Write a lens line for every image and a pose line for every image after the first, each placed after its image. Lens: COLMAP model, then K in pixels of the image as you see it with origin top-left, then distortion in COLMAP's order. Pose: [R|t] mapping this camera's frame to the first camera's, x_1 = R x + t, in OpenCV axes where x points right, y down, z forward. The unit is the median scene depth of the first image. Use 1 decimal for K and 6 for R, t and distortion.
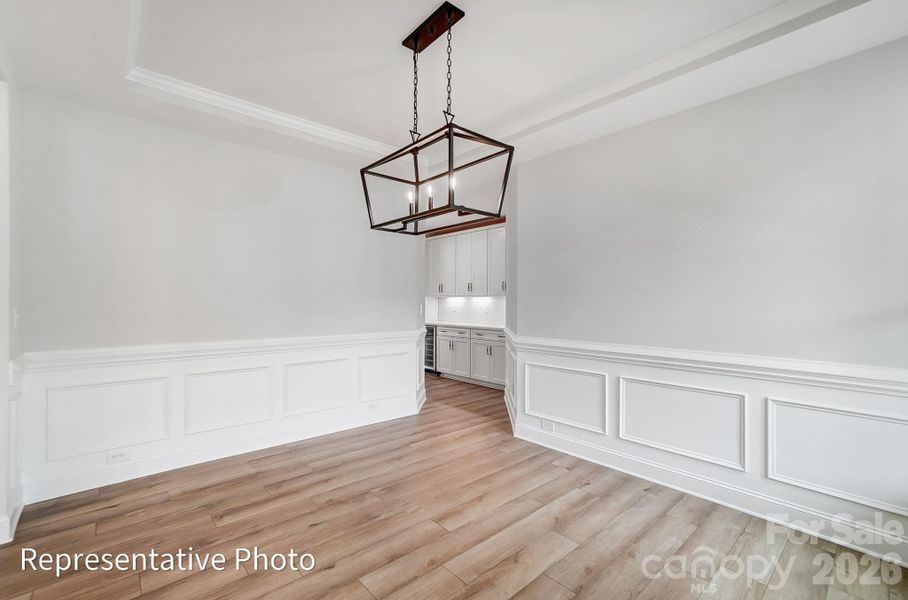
lens RADIAL K [[398.6, 0, 529.3], [0, 398.6, 298.4], [0, 0, 1]] dist [-0.016031, 0.003875]
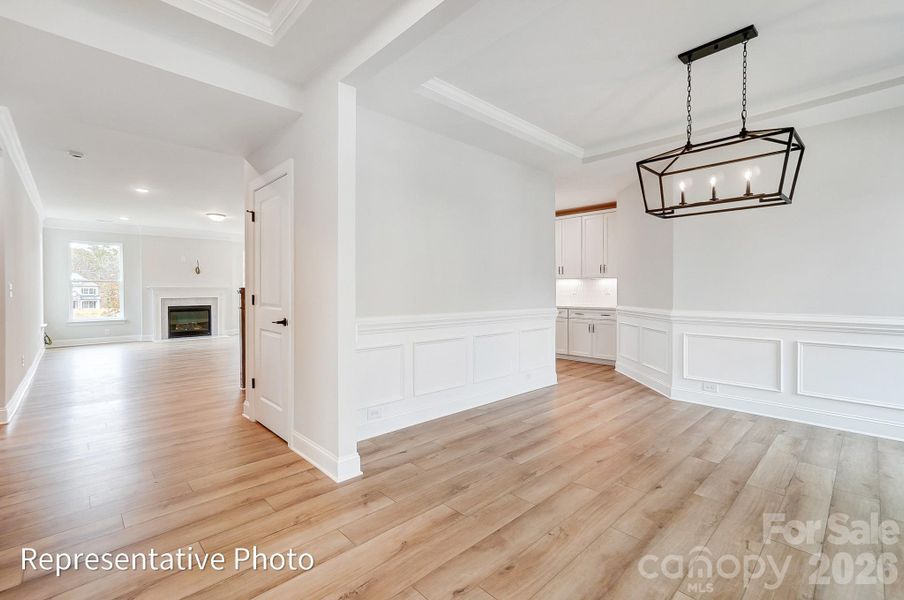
lens RADIAL K [[405.5, 0, 477.7], [0, 405.5, 294.4], [0, 0, 1]] dist [-0.016553, 0.006788]
pose [[0.999955, -0.004622, 0.008242, -0.778237], [0.004524, 0.999920, 0.011854, 0.044597], [-0.008296, -0.011816, 0.999896, -0.179515]]
